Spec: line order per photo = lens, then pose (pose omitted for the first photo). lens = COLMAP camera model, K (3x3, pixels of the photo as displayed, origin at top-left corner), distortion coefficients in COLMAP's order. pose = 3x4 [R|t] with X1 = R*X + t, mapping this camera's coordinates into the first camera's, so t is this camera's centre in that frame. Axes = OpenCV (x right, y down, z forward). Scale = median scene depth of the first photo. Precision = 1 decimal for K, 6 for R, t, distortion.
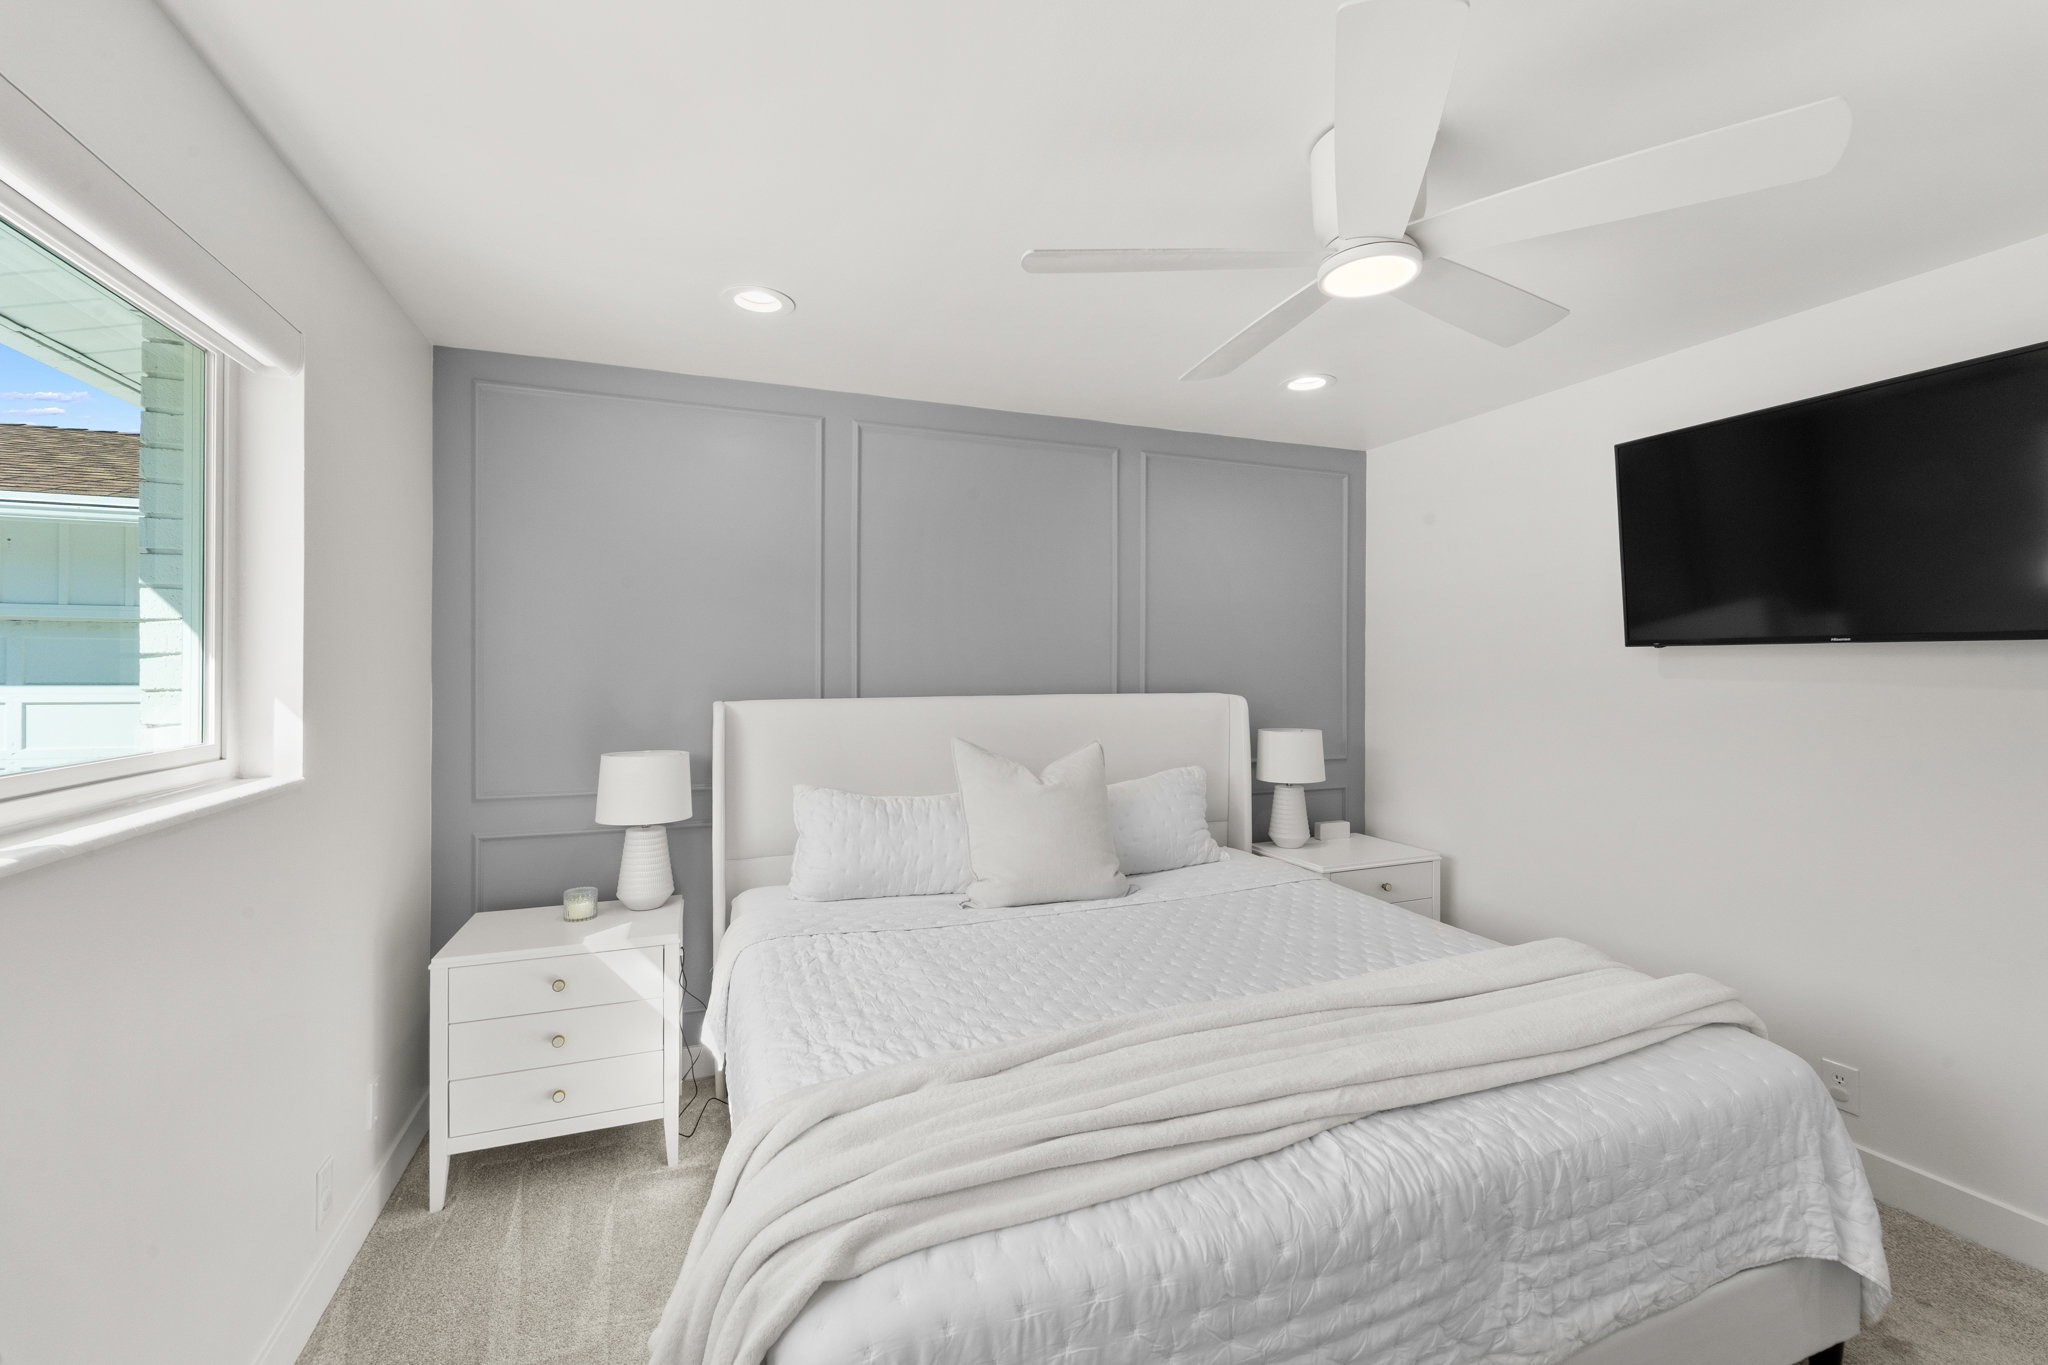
lens RADIAL K [[830.1, 0, 1020.3], [0, 830.1, 680.3], [0, 0, 1]] dist [0.002914, -0.000114]
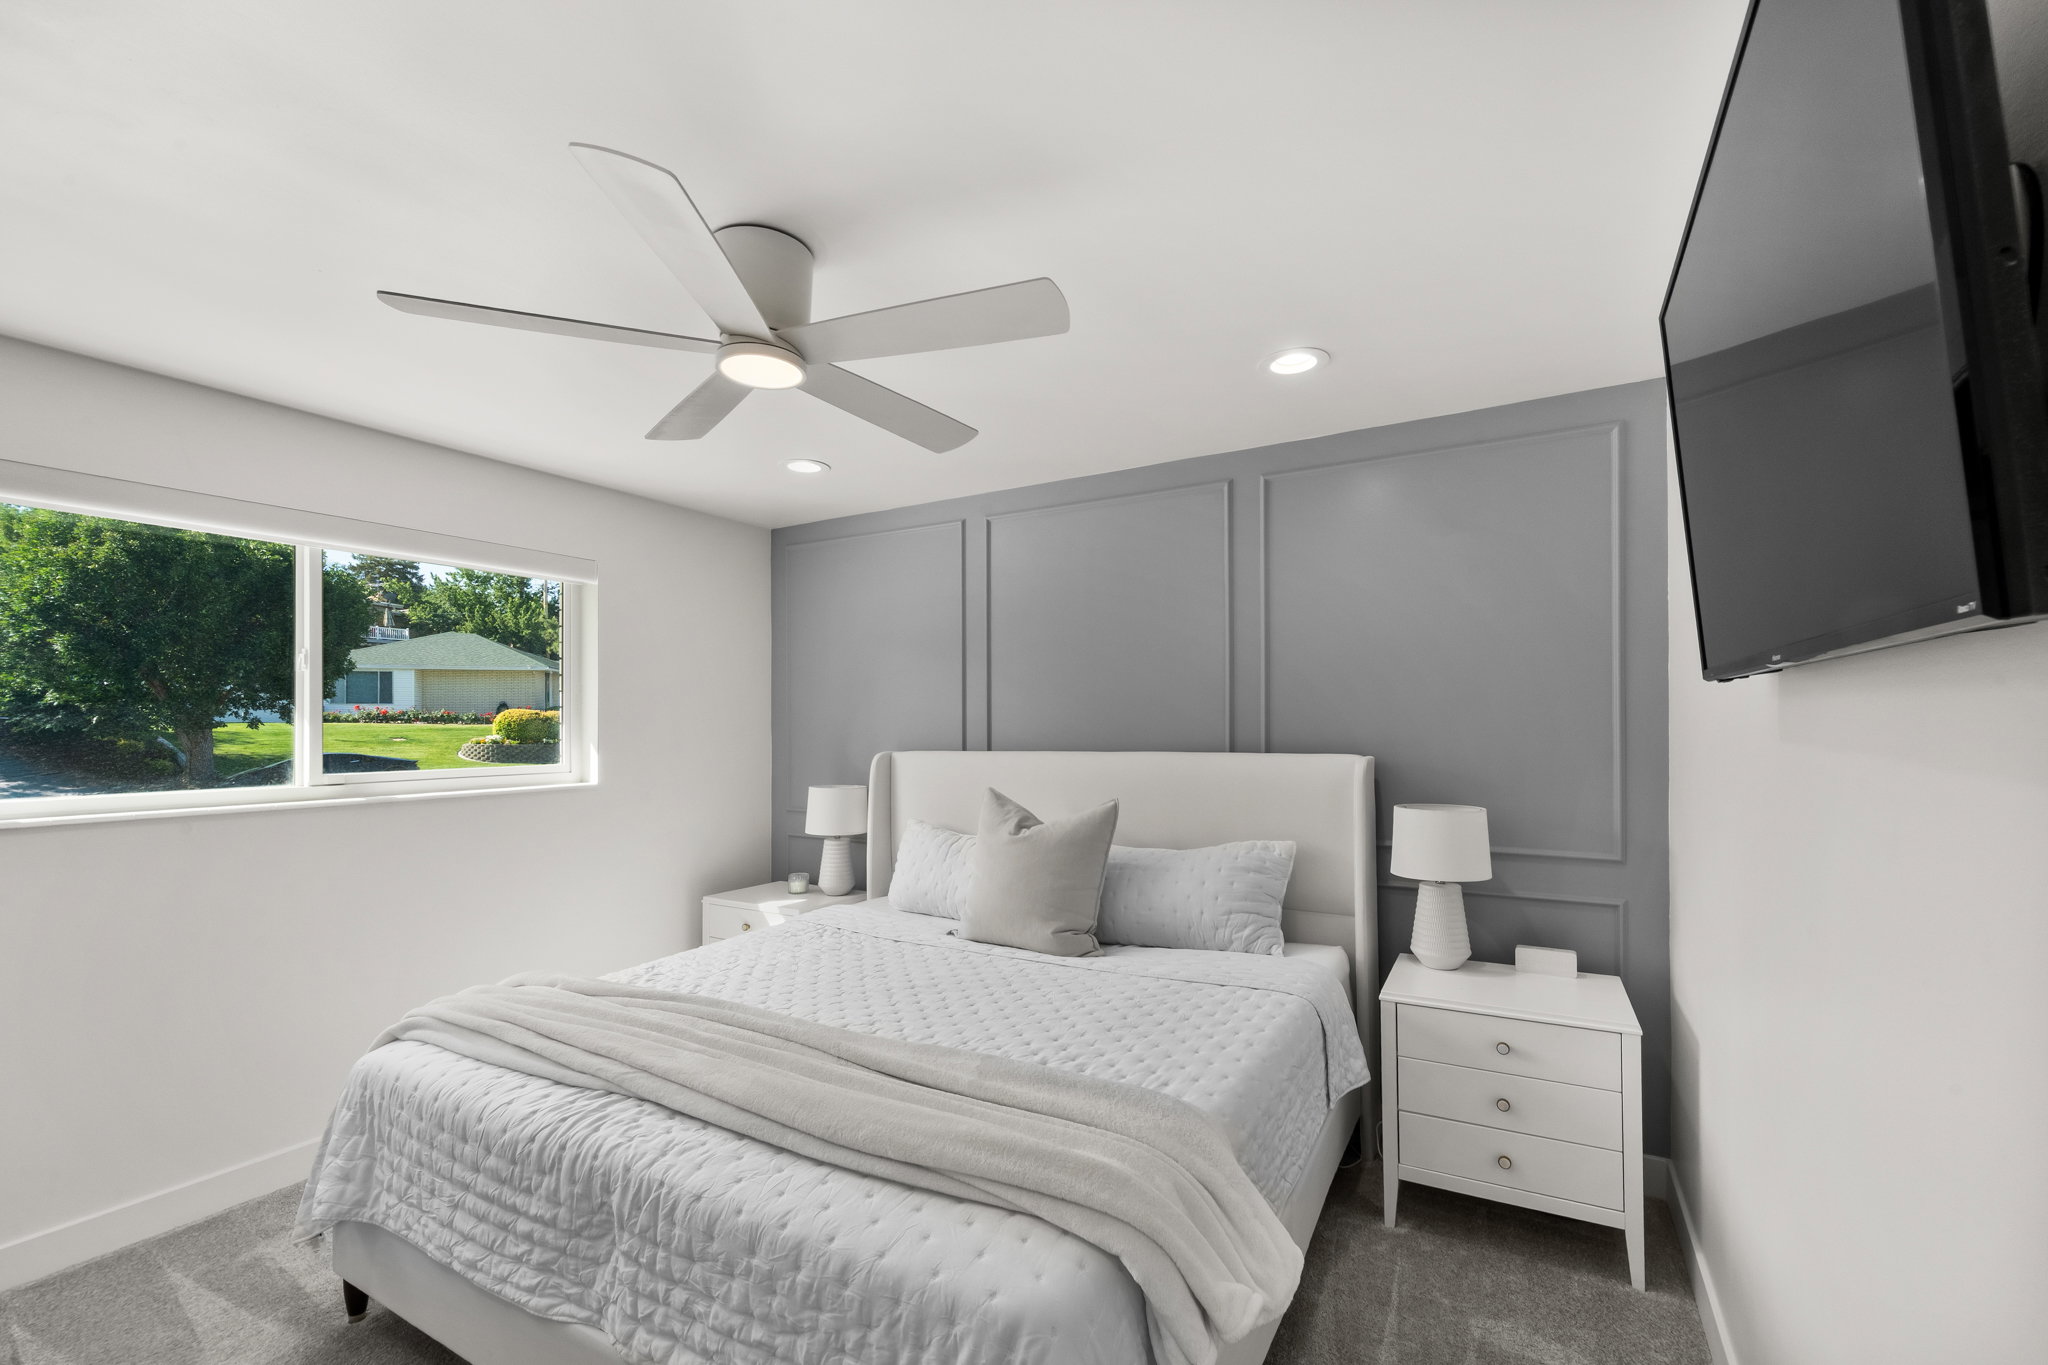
lens RADIAL K [[836.4, 0, 1020.5], [0, 836.4, 733.3], [0, 0, 1]] dist [0.001546, 0.000072]
pose [[0.643203, 0.003776, -0.765686, 0.862169], [-0.002892, 0.999993, 0.002503, -0.008369], [0.765690, 0.000604, 0.643210, 0.319369]]
